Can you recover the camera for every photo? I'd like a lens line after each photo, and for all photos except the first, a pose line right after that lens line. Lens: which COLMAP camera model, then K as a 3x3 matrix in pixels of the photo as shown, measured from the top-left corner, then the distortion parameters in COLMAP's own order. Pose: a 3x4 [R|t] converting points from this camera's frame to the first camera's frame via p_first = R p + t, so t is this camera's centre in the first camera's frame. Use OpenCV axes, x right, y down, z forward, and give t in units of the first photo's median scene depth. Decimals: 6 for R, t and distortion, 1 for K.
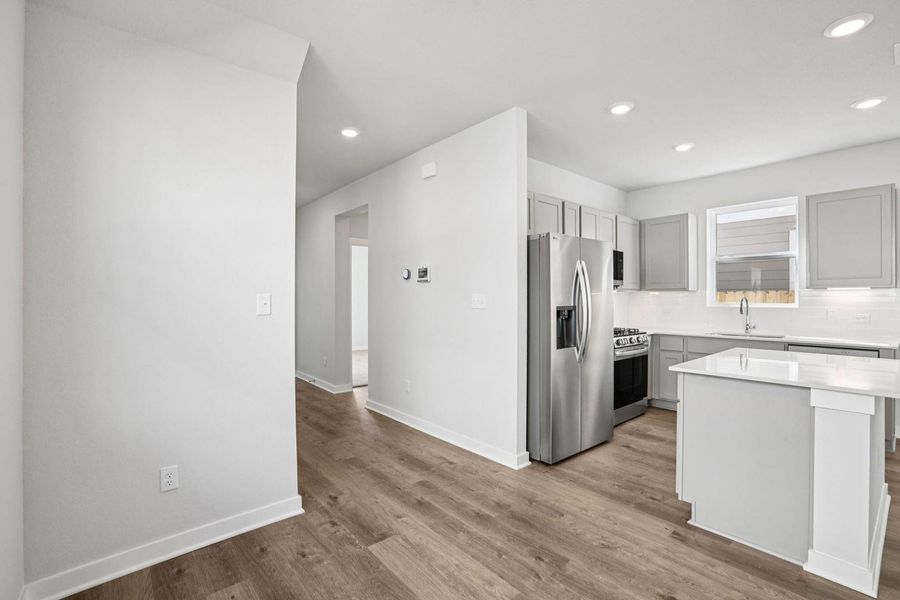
lens RADIAL K [[414.4, 0, 455.7], [0, 414.4, 301.5], [0, 0, 1]] dist [-0.048259, 0.012411]
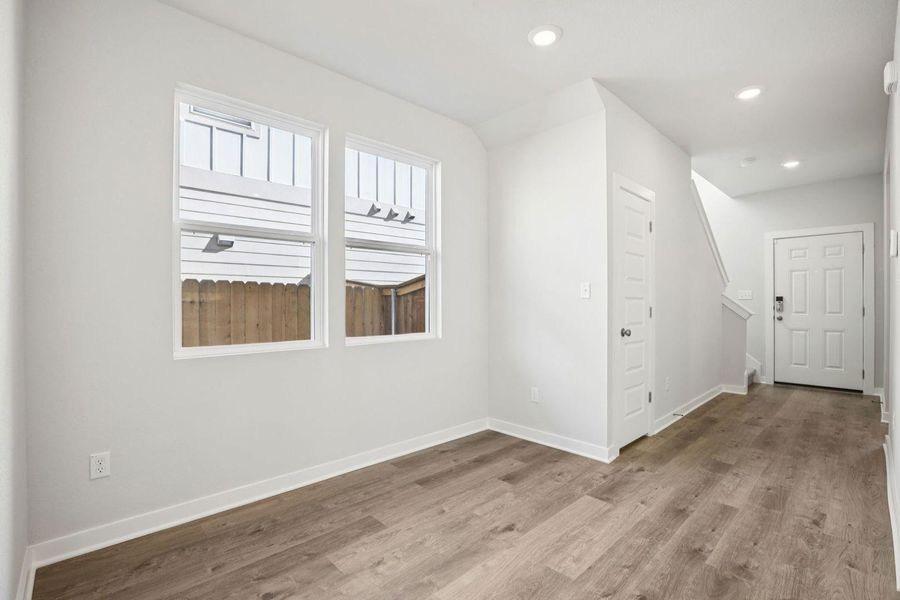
lens RADIAL K [[414.4, 0, 455.7], [0, 414.4, 301.5], [0, 0, 1]] dist [-0.048259, 0.012411]
pose [[0.035721, 0.002018, -0.999360, 0.817145], [-0.008666, 0.999961, 0.001709, 0.040729], [0.999324, 0.008599, 0.035737, 0.499256]]
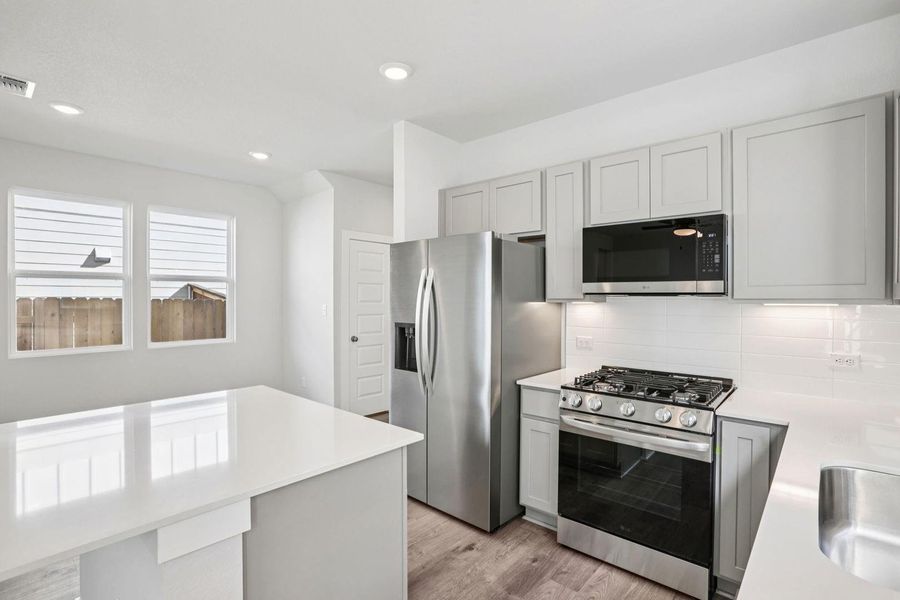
lens RADIAL K [[414.4, 0, 455.7], [0, 414.4, 301.5], [0, 0, 1]] dist [-0.048259, 0.012411]
pose [[0.149097, 0.010404, -0.988768, 1.494920], [-0.010945, 0.999901, 0.008871, -0.054940], [0.988762, 0.009499, 0.149196, 1.252676]]
